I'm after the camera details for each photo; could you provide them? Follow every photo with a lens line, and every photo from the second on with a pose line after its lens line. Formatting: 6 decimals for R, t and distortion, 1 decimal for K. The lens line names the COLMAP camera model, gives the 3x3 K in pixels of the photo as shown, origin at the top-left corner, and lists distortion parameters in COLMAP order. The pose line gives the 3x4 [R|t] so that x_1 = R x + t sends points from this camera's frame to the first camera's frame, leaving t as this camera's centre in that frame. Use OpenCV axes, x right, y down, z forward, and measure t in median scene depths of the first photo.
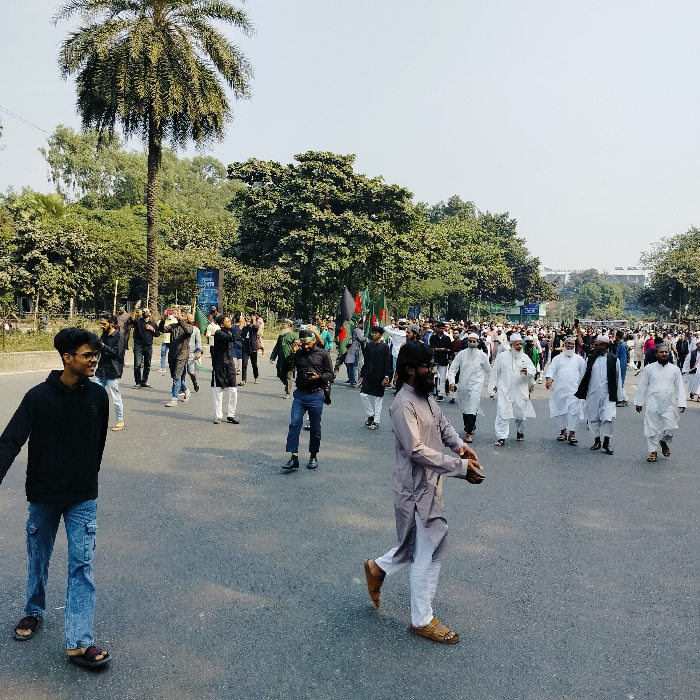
lens RADIAL K [[704.7, 0, 346.1], [0, 704.7, 349.1], [0, 0, 1]] dist [0.065208, 0.000000]
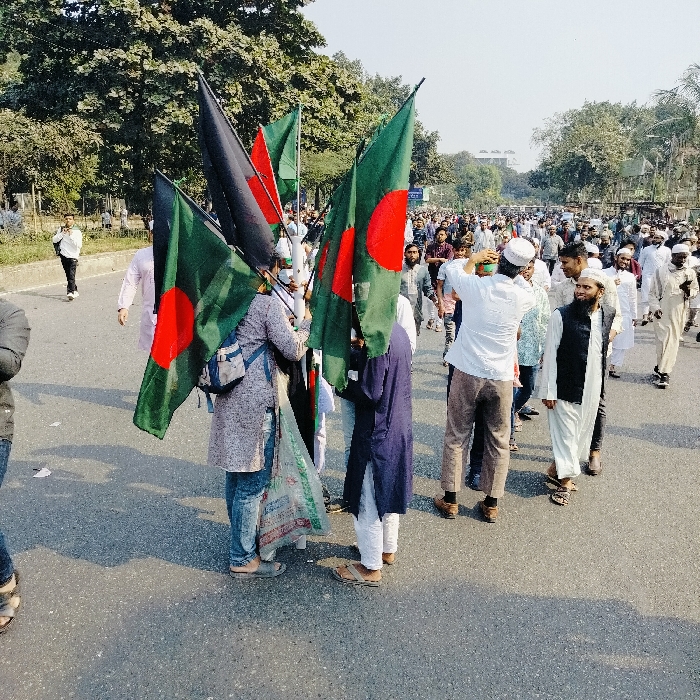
lens RADIAL K [[704.7, 0, 358.9], [0, 704.7, 328.6], [0, 0, 1]] dist [0.065208, 0.000000]
pose [[0.979617, -0.046528, 0.195412, 0.001492], [0.020568, 0.990925, 0.132830, -0.023757], [-0.199820, -0.126104, 0.971684, 0.390197]]
